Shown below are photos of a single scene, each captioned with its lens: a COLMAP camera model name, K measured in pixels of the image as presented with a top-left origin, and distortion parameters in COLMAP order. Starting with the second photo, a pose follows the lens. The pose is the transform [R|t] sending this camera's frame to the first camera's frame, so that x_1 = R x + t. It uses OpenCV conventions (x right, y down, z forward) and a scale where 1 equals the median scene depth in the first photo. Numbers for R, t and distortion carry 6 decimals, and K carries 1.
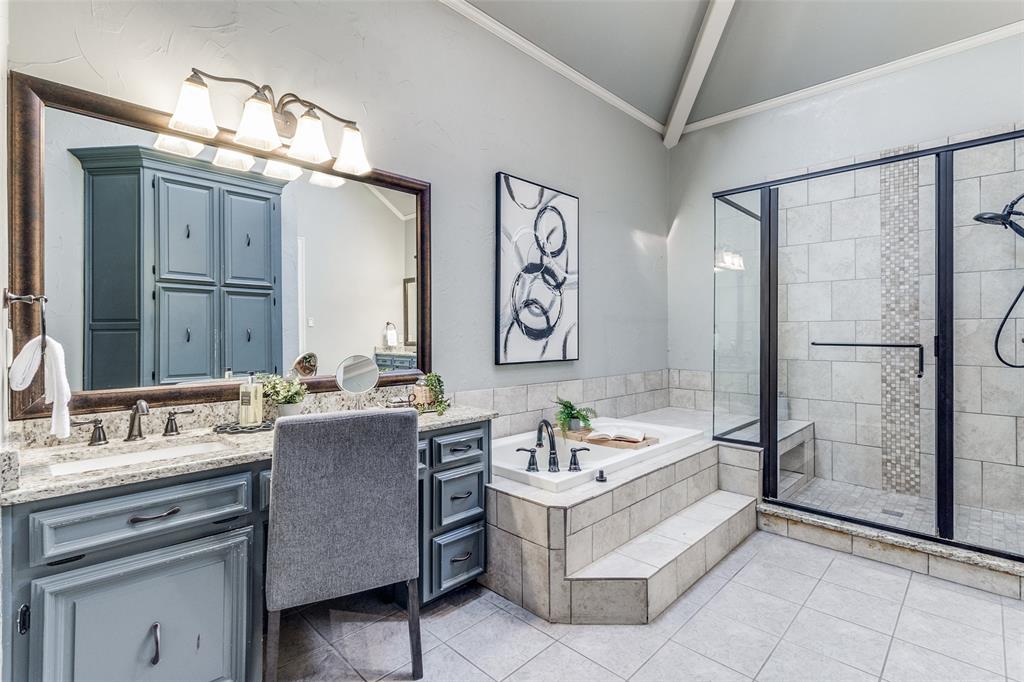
lens RADIAL K [[471.9, 0, 510.6], [0, 471.9, 335.1], [0, 0, 1]] dist [0.001721, 0.000229]
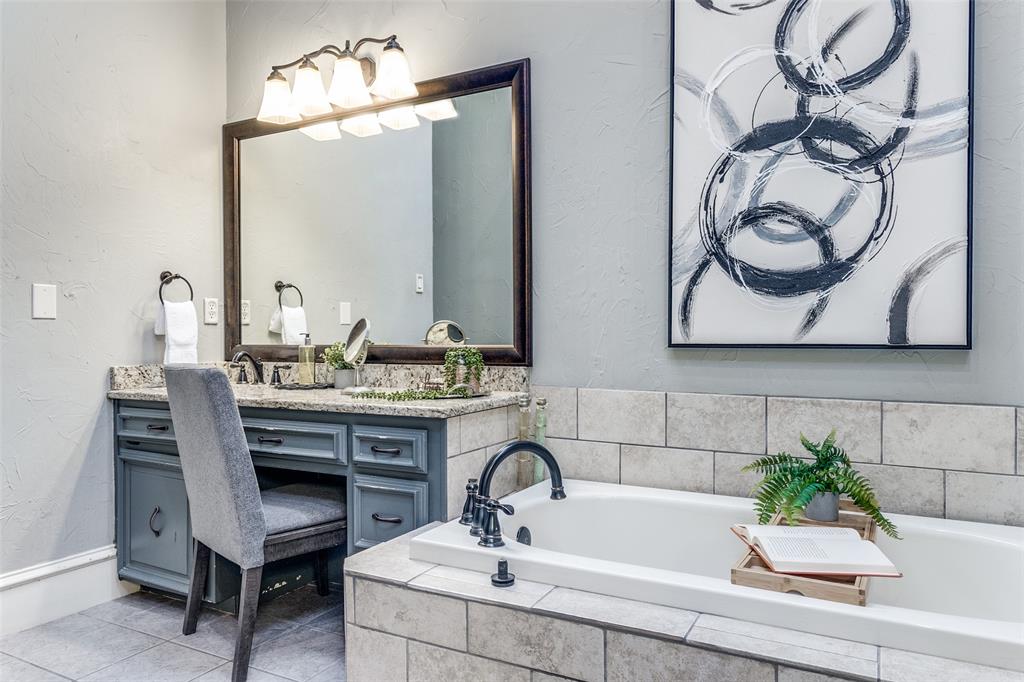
lens RADIAL K [[671.4, 0, 510.4], [0, 671.4, 343.2], [0, 0, 1]] dist [0.005676, -0.002430]
pose [[0.303500, 0.011784, -0.952759, 0.568635], [0.000046, 0.999923, 0.012382, 0.046179], [0.952832, -0.003802, 0.303476, 0.562194]]
